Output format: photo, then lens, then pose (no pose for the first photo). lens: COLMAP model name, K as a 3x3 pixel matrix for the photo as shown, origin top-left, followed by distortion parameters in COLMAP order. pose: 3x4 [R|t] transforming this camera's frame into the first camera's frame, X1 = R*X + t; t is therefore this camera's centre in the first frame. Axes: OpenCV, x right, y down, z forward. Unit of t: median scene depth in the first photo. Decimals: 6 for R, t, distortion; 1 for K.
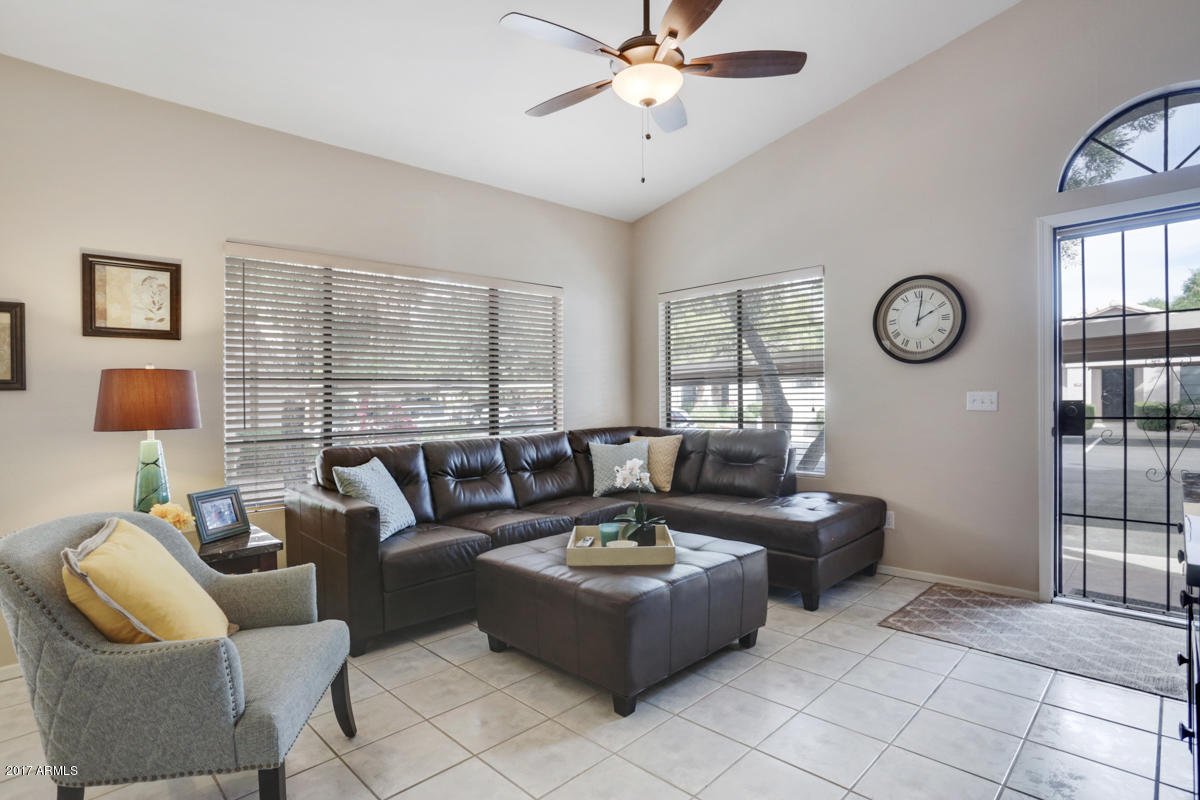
lens RADIAL K [[604.4, 0, 600.0], [0, 604.4, 400.0], [0, 0, 1]] dist [-0.002744, -0.000266]
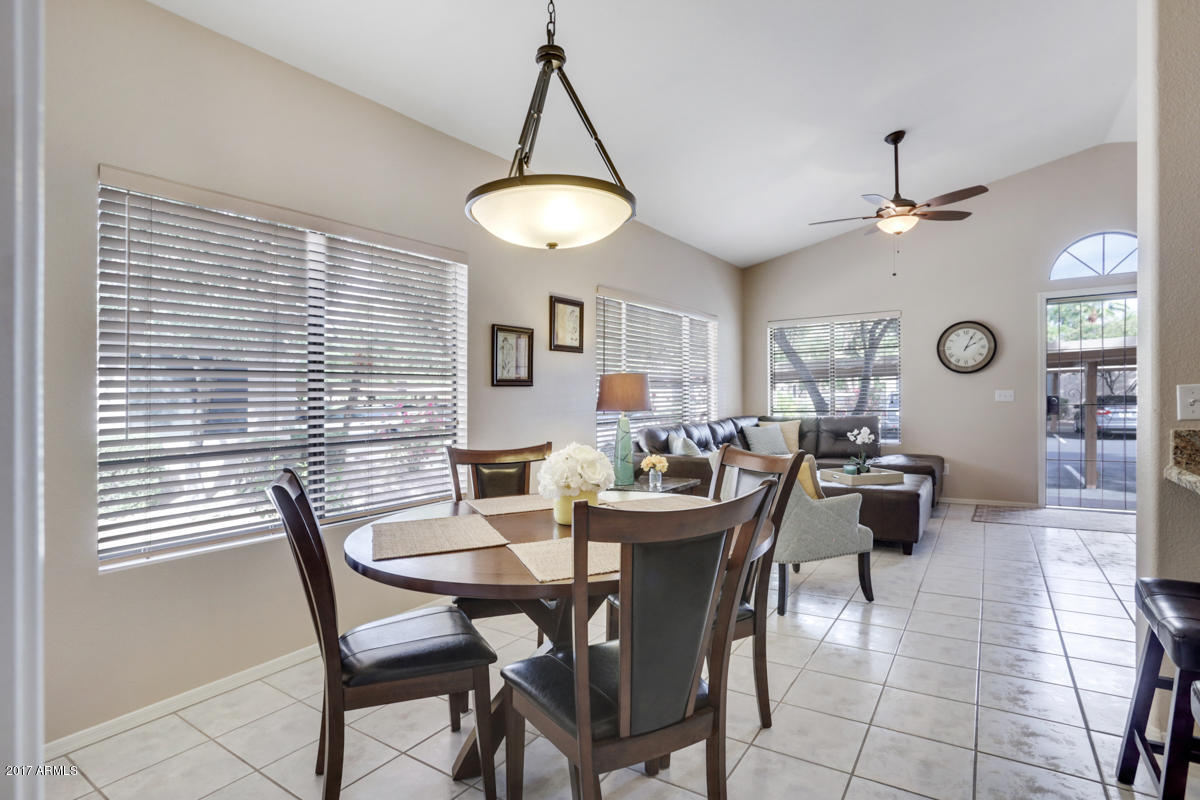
lens RADIAL K [[604.4, 0, 600.0], [0, 604.4, 400.0], [0, 0, 1]] dist [-0.002744, -0.000266]
pose [[0.976040, 0.001411, 0.217584, -0.828018], [-0.000092, 0.999982, -0.006073, 0.023009], [-0.217589, 0.005908, 0.976023, -0.411034]]
